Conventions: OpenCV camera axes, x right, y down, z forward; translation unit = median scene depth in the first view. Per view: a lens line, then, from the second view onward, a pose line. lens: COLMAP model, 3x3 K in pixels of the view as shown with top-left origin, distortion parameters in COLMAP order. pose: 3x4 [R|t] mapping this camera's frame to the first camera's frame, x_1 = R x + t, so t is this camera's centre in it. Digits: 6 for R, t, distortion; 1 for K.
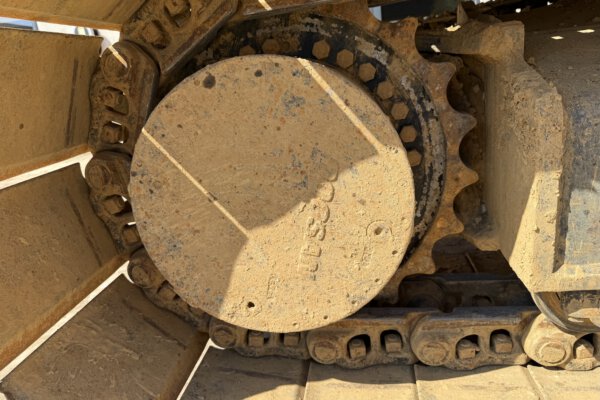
lens RADIAL K [[445.2, 0, 299.3], [0, 445.2, 201.5], [0, 0, 1]] dist [0.026708, -0.025727]
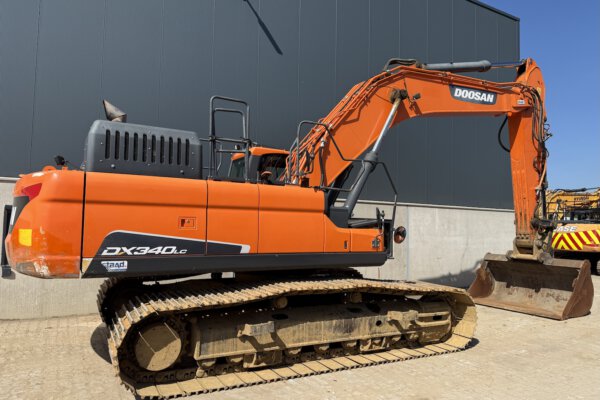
lens RADIAL K [[445.2, 0, 302.1], [0, 445.2, 198.7], [0, 0, 1]] dist [0.026708, -0.025727]
pose [[0.802699, 0.165047, 0.573092, -2.223488], [0.049150, 0.939367, -0.339373, 0.252143], [-0.594356, 0.300582, 0.745916, -5.136102]]
